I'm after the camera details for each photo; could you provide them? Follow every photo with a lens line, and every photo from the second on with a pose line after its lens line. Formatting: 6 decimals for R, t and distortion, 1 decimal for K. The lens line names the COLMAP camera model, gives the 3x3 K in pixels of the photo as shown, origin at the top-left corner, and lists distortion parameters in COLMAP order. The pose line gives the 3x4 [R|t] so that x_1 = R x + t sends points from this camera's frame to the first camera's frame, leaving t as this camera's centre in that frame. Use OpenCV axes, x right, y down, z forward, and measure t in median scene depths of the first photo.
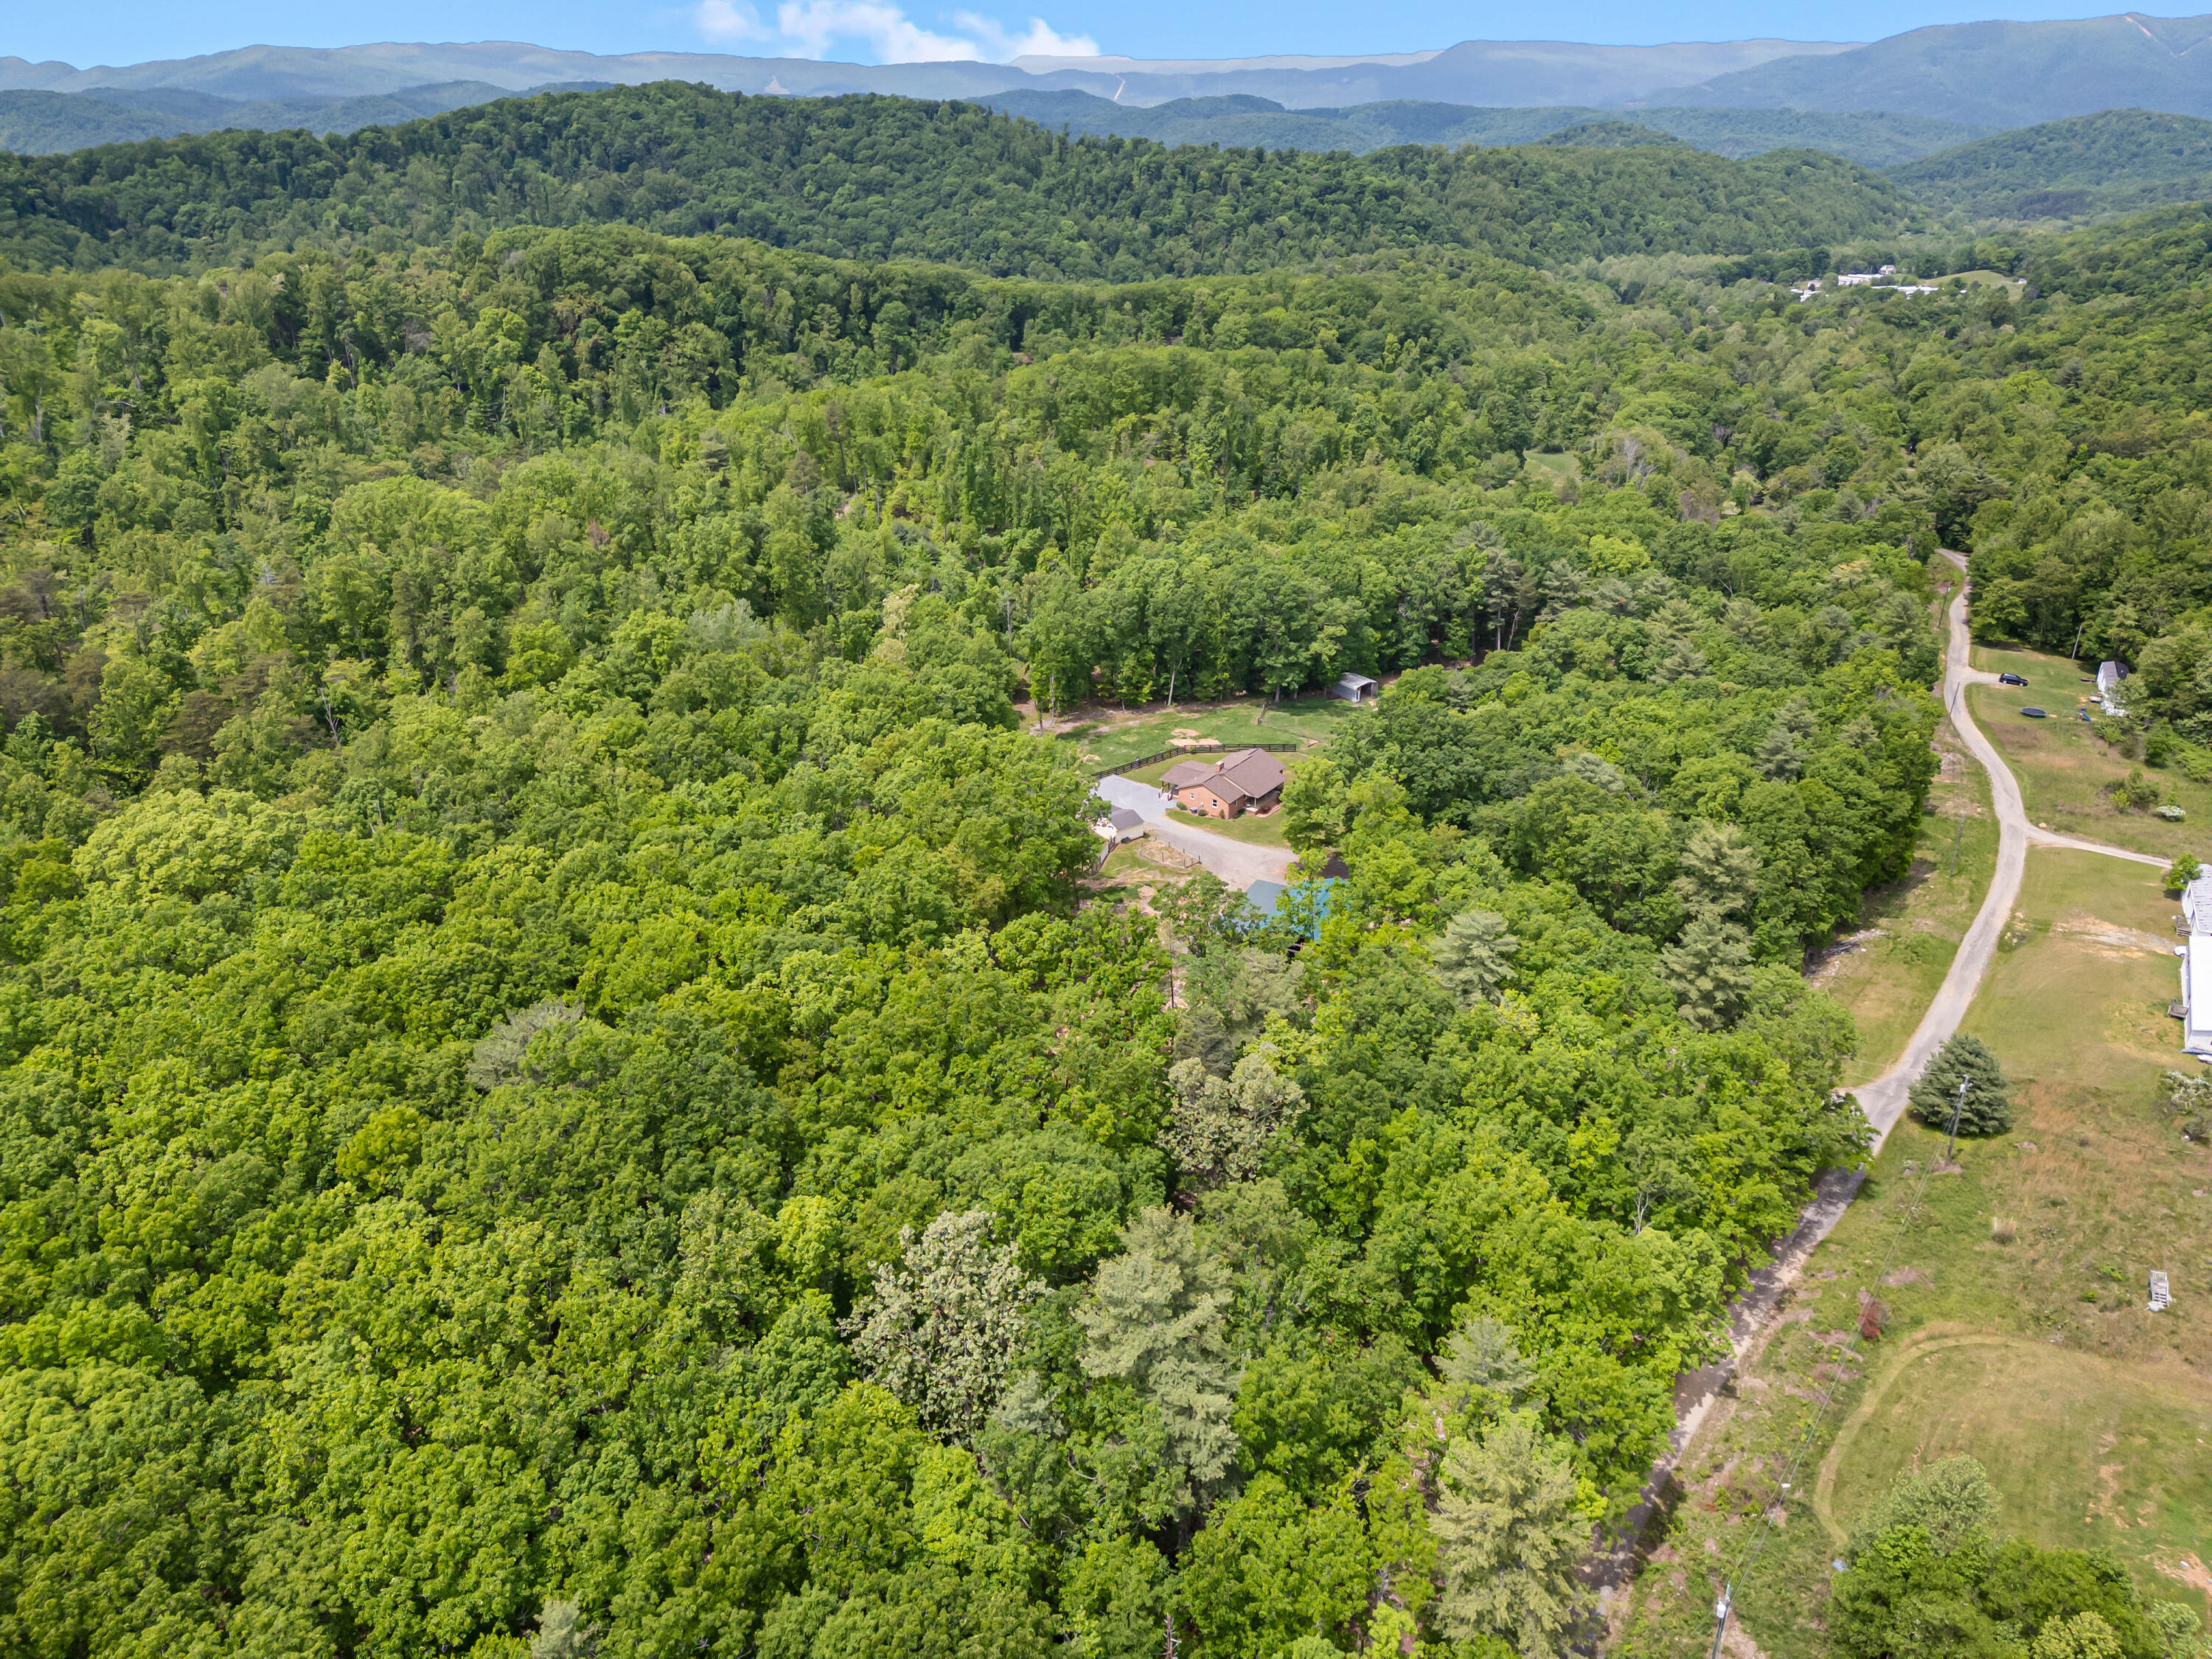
lens RADIAL K [[1549.1, 0, 1109.1], [0, 1549.1, 825.6], [0, 0, 1]] dist [0.041685, -0.020376]
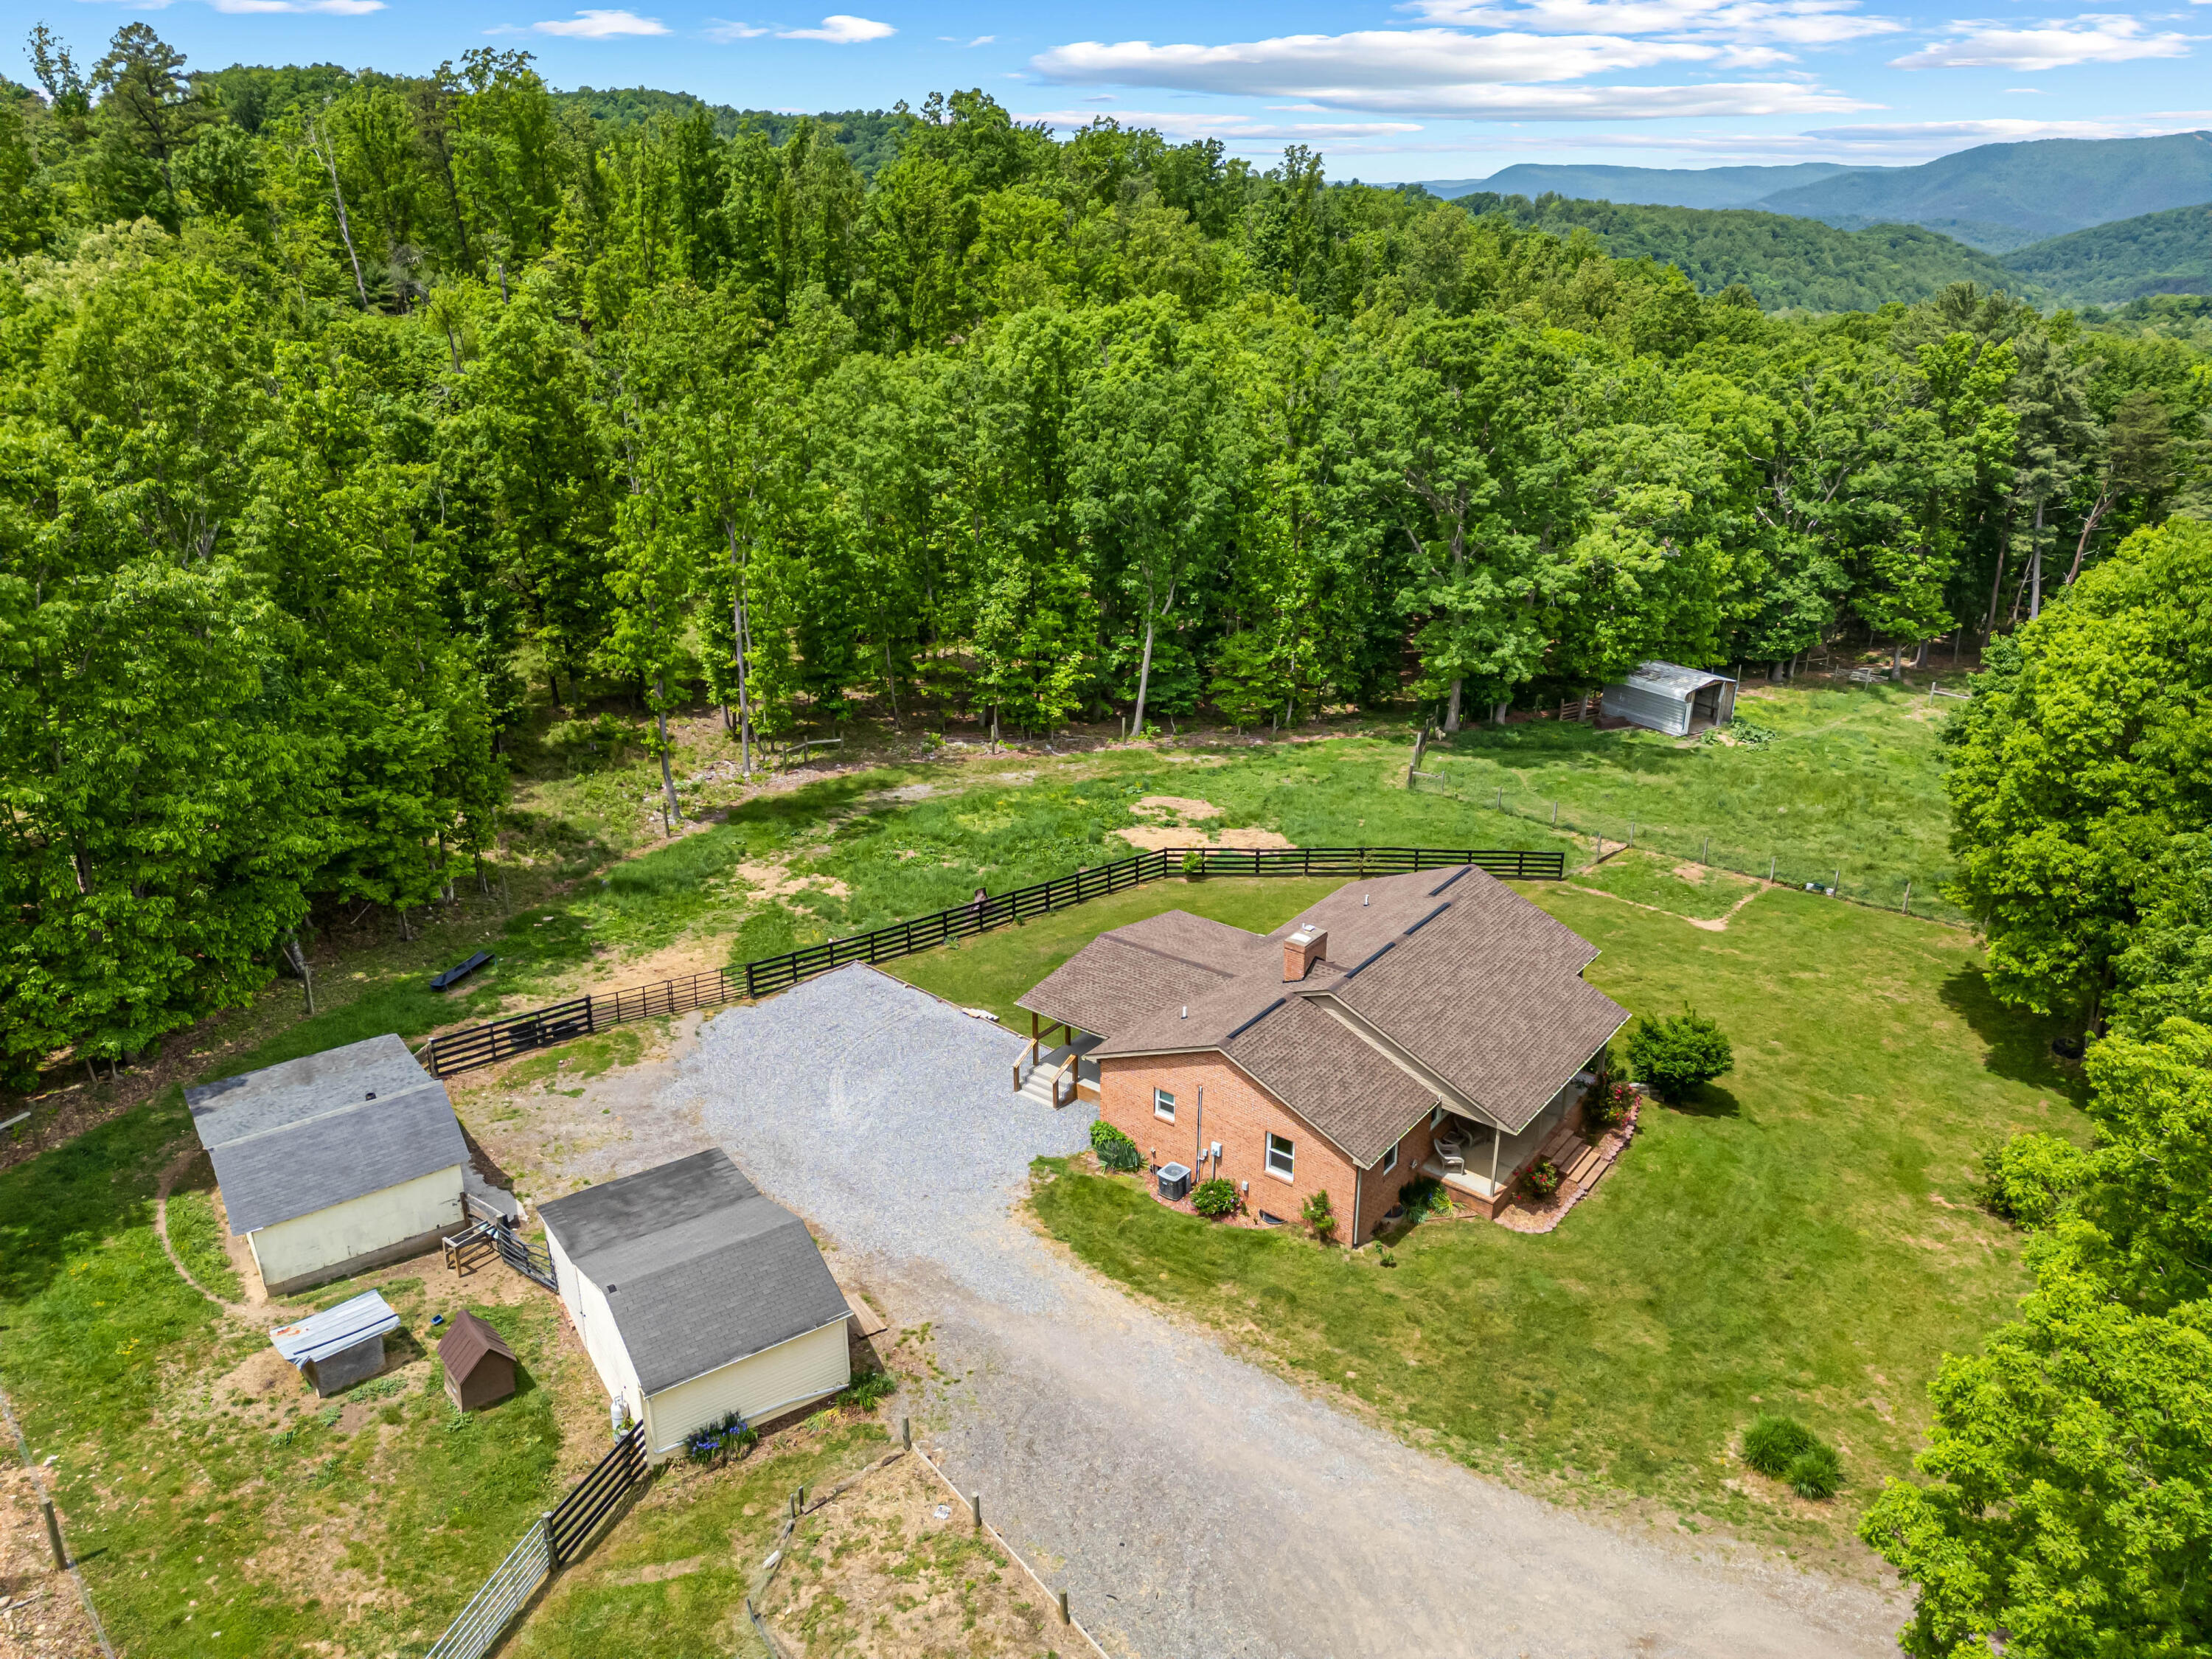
lens RADIAL K [[1549.1, 0, 1103.2], [0, 1549.1, 829.6], [0, 0, 1]] dist [0.041685, -0.020376]
pose [[0.999354, 0.018775, -0.030659, 0.043599], [-0.020766, 0.997607, -0.065949, -0.034561], [0.029347, 0.066543, 0.997352, 0.680828]]
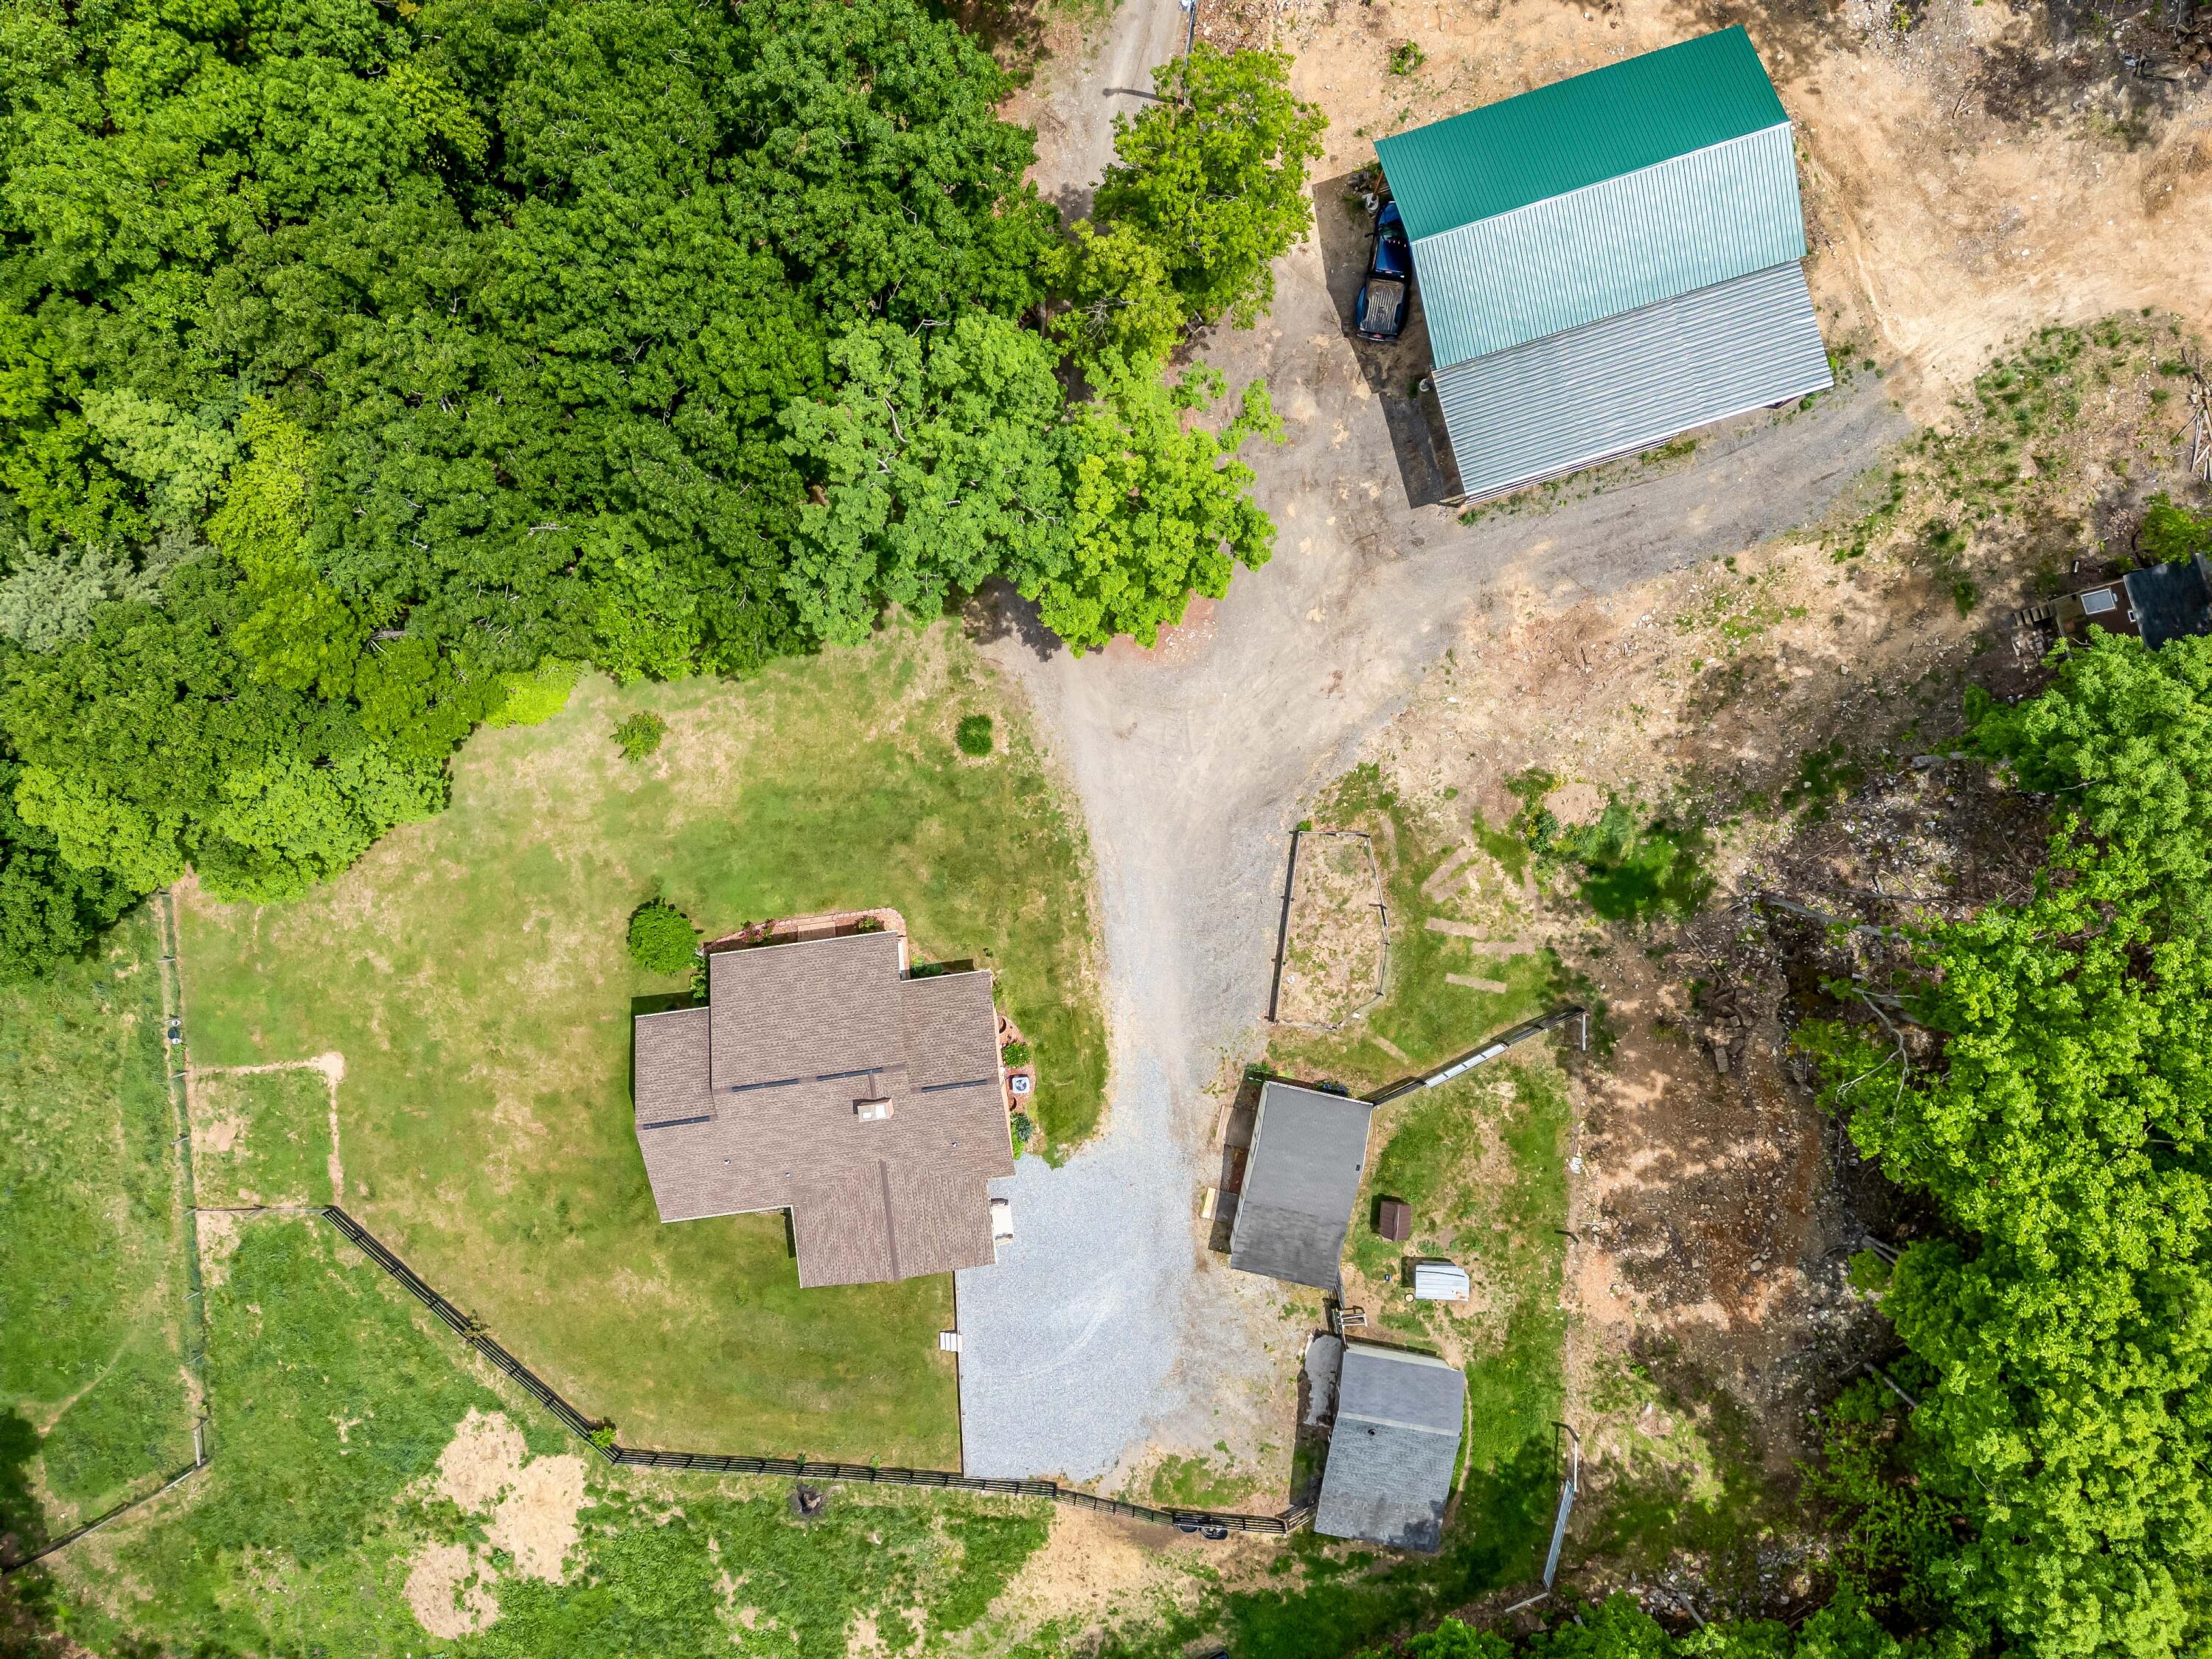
lens RADIAL K [[1549.1, 0, 1120.0], [0, 1549.1, 814.4], [0, 0, 1]] dist [0.041685, -0.020376]
pose [[-0.677665, -0.735318, 0.008757, 0.068407], [0.319805, -0.283965, 0.903930, -0.244088], [-0.662189, 0.615362, 0.427591, 0.689730]]
